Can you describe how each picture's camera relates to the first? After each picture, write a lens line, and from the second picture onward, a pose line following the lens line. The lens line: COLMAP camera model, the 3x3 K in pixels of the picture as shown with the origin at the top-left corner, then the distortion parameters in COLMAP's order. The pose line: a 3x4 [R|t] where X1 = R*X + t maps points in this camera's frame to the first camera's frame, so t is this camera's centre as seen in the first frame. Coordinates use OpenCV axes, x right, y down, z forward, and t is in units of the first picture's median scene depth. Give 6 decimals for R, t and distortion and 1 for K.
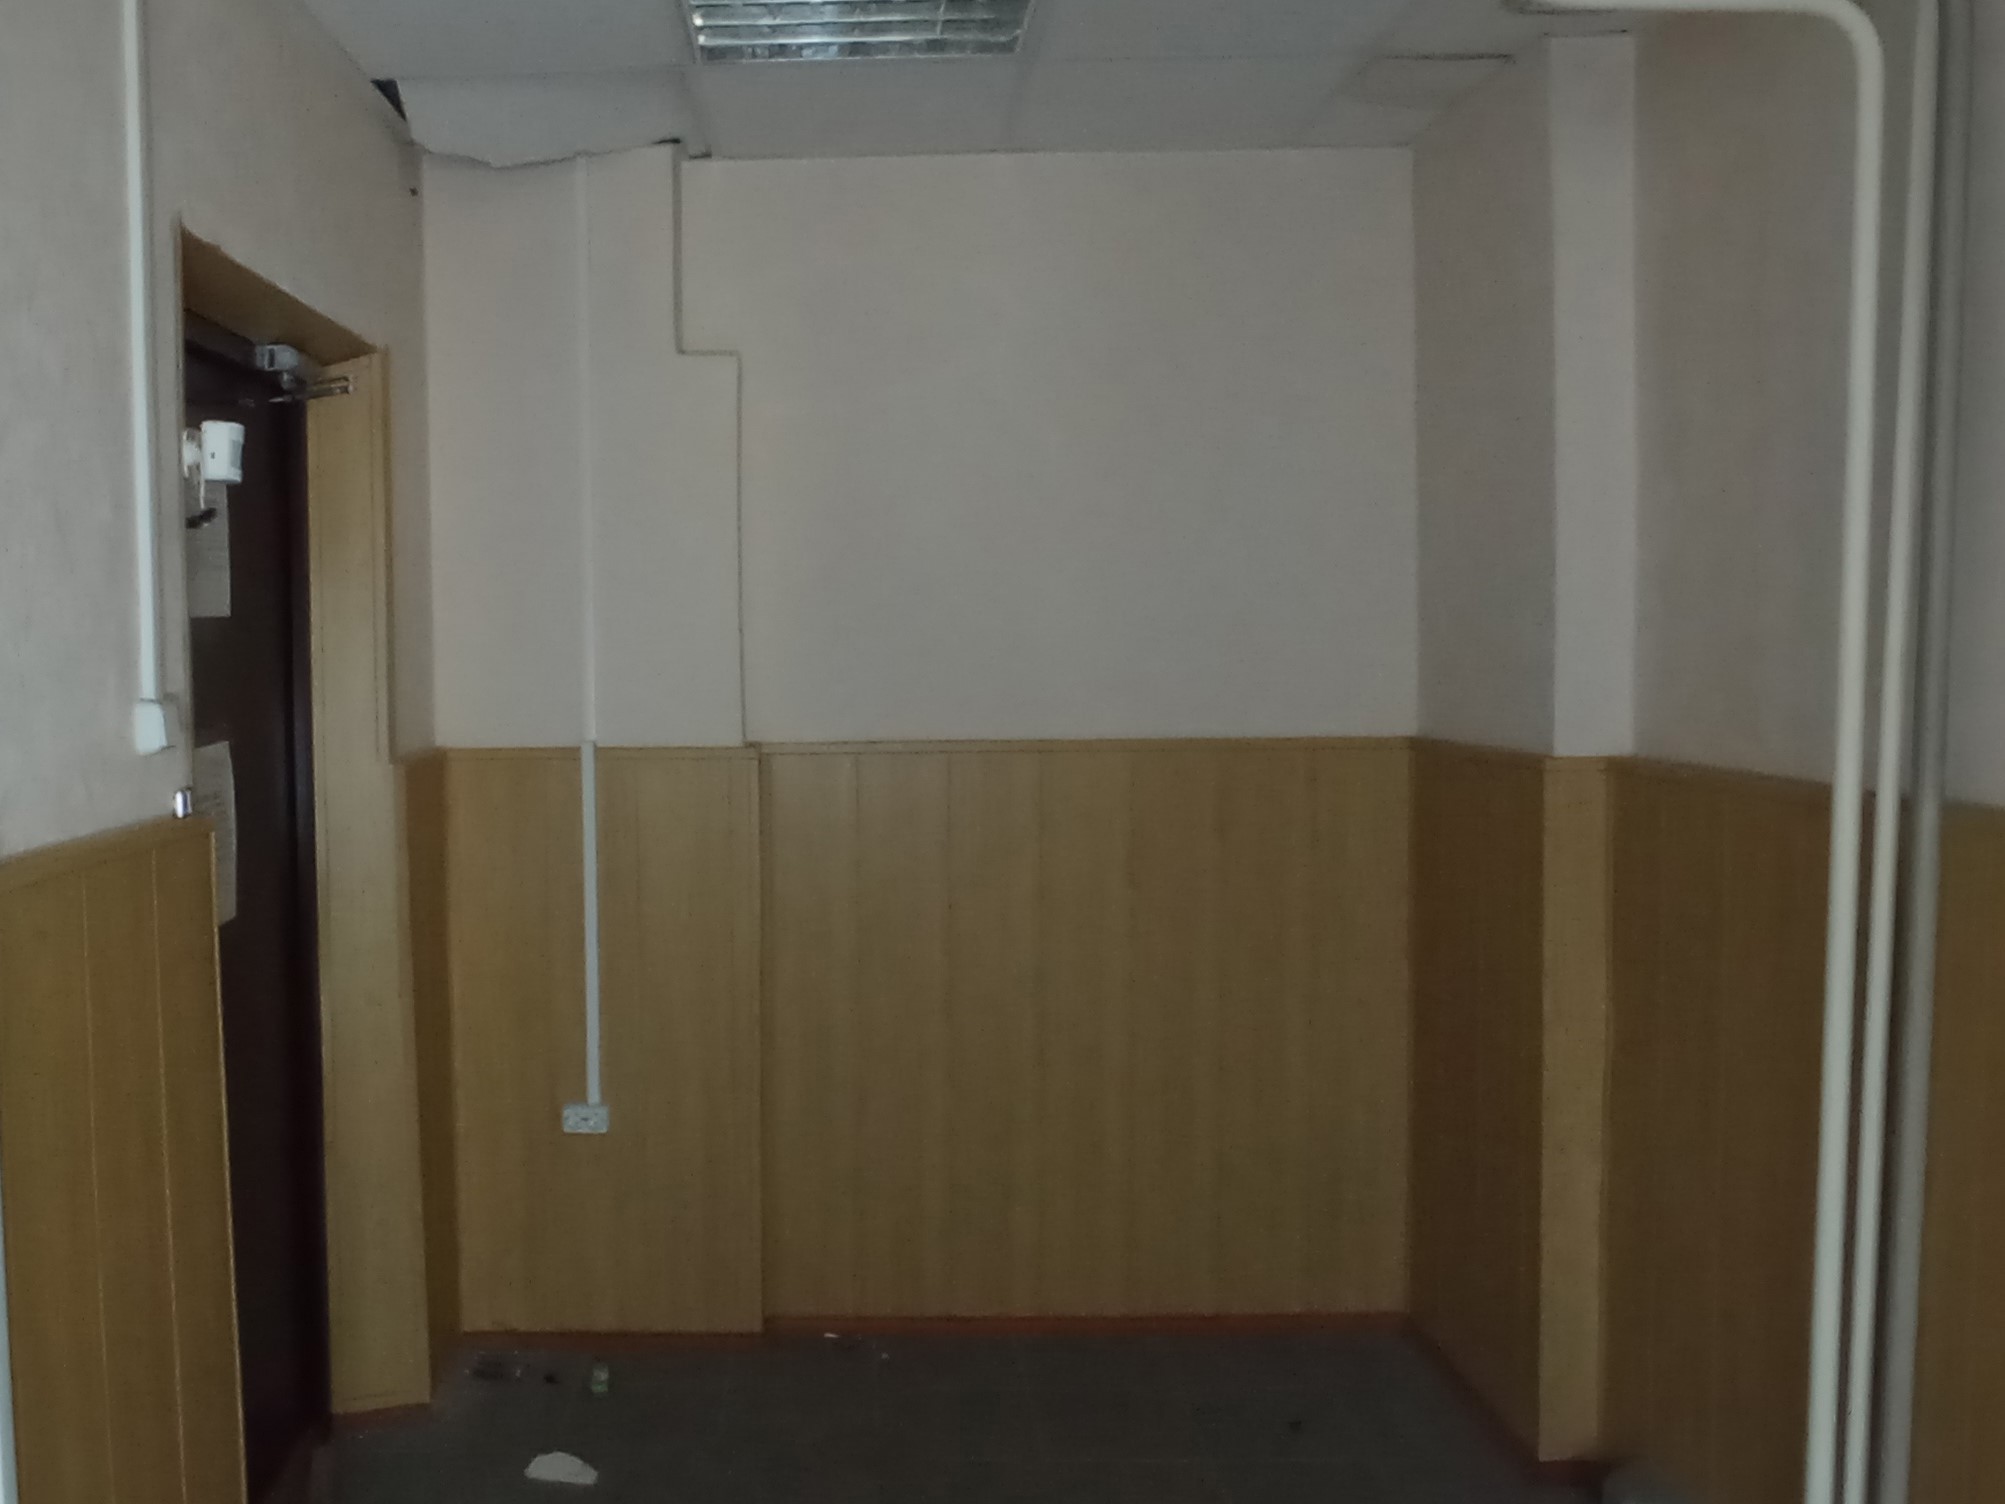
lens RADIAL K [[1279.1, 0, 1001.1], [0, 1279.1, 738.0], [0, 0, 1]] dist [-0.036747, -0.000600]
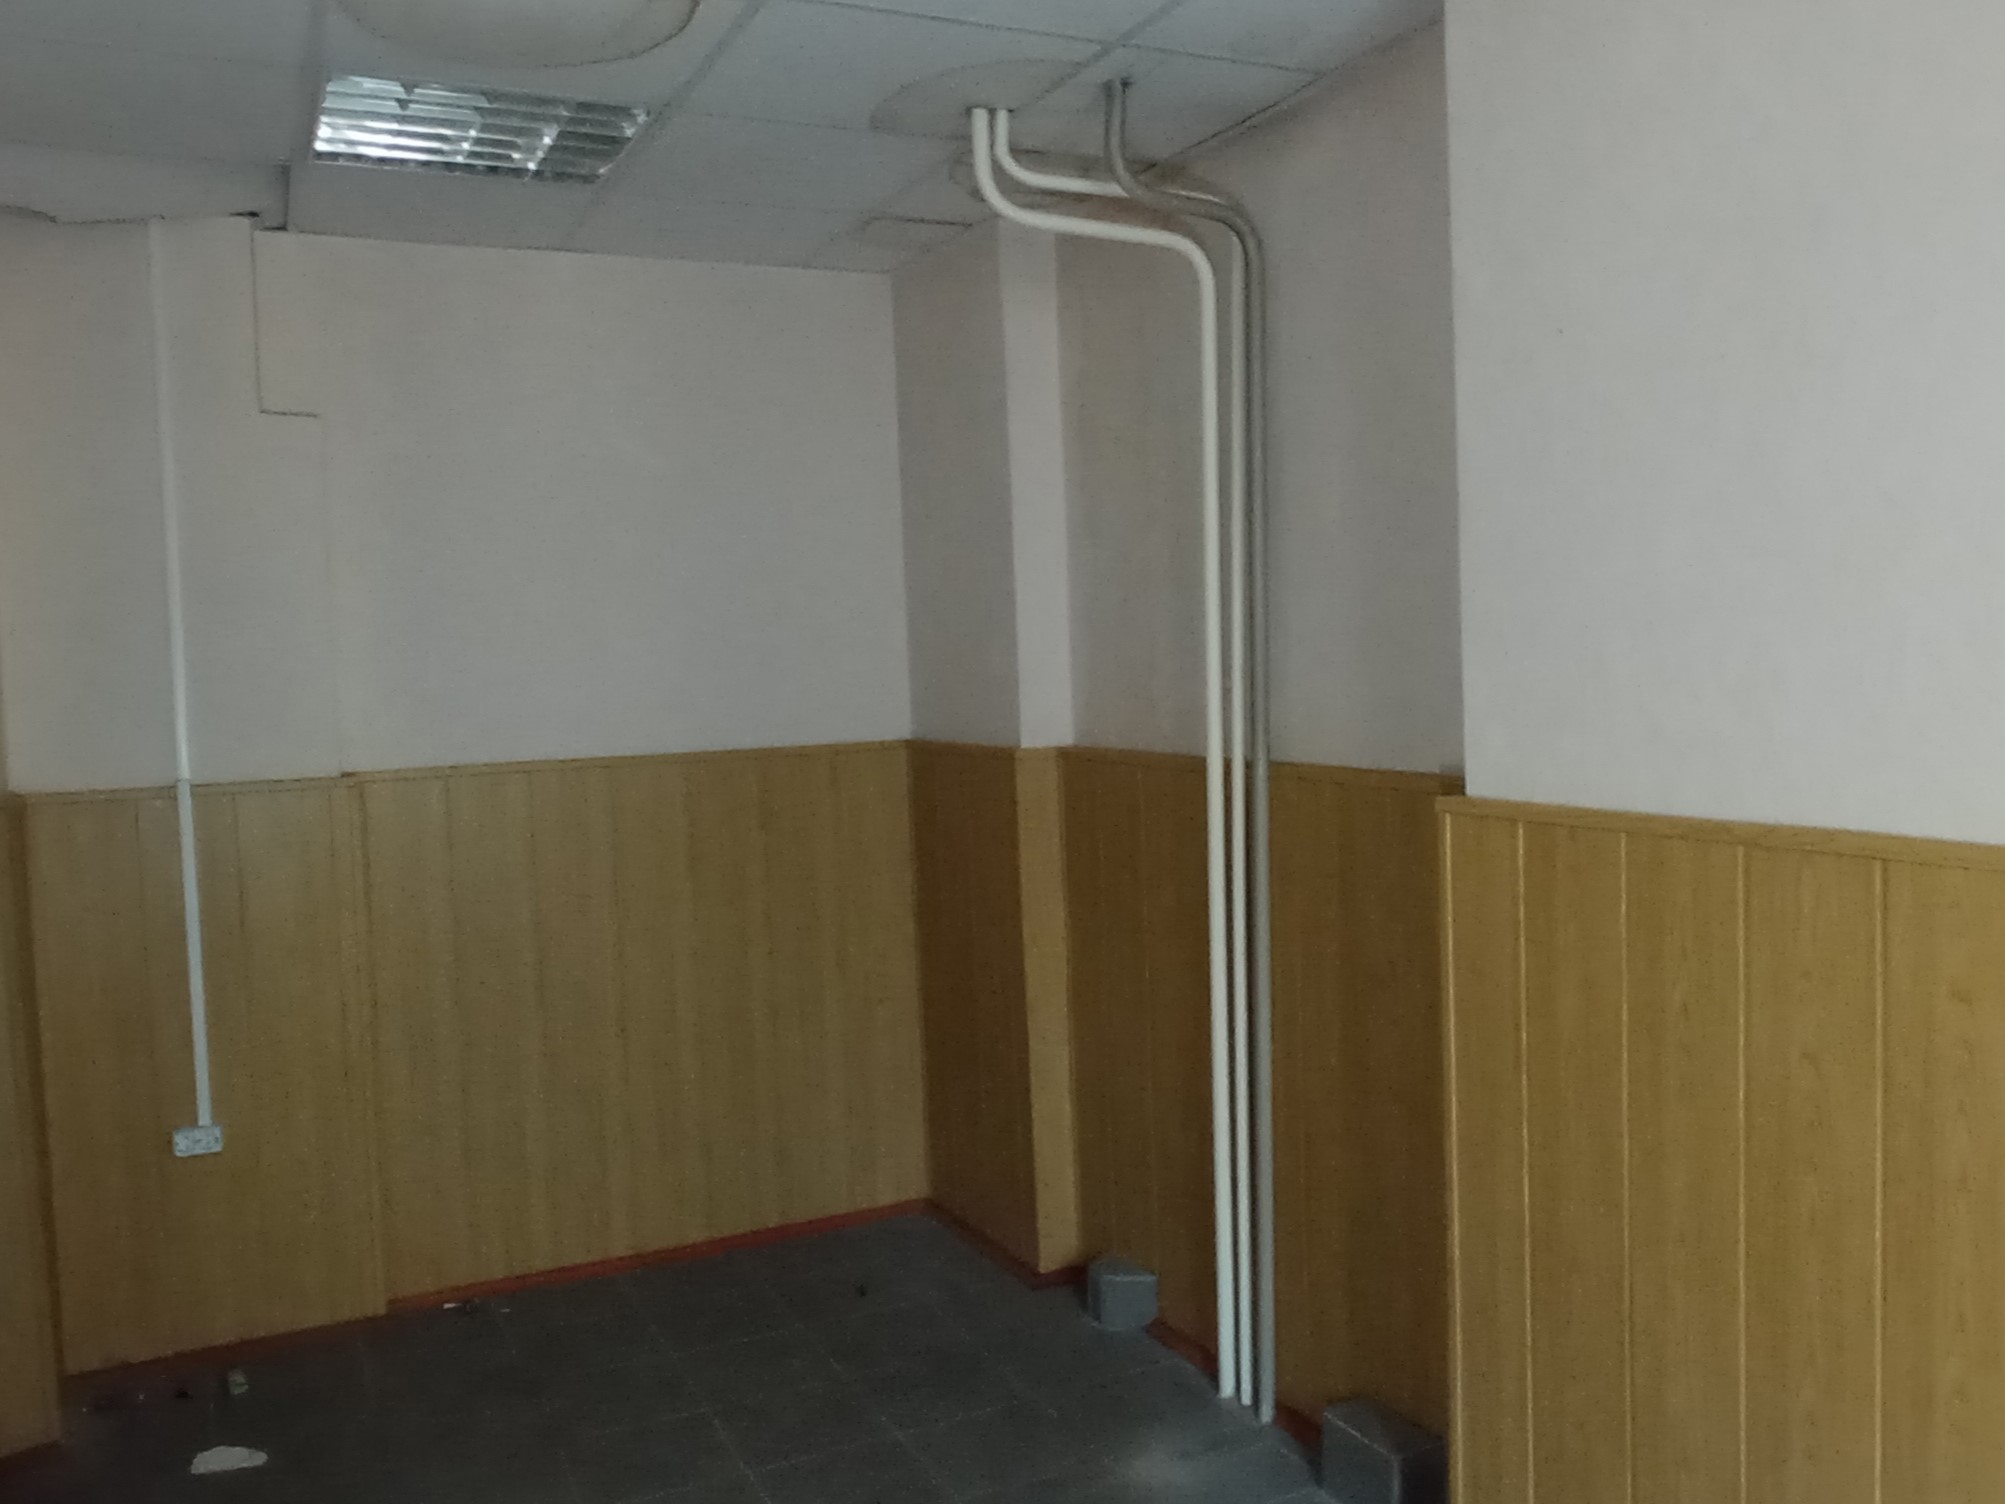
lens RADIAL K [[1574.6, 0, 1003.1], [0, 1574.6, 722.5], [0, 0, 1]] dist [-0.027847, 0.003259]
pose [[0.899795, -0.040845, 0.434396, -0.282808], [0.048163, 0.998822, -0.005847, -0.004070], [-0.433646, 0.026183, 0.900703, -0.460198]]
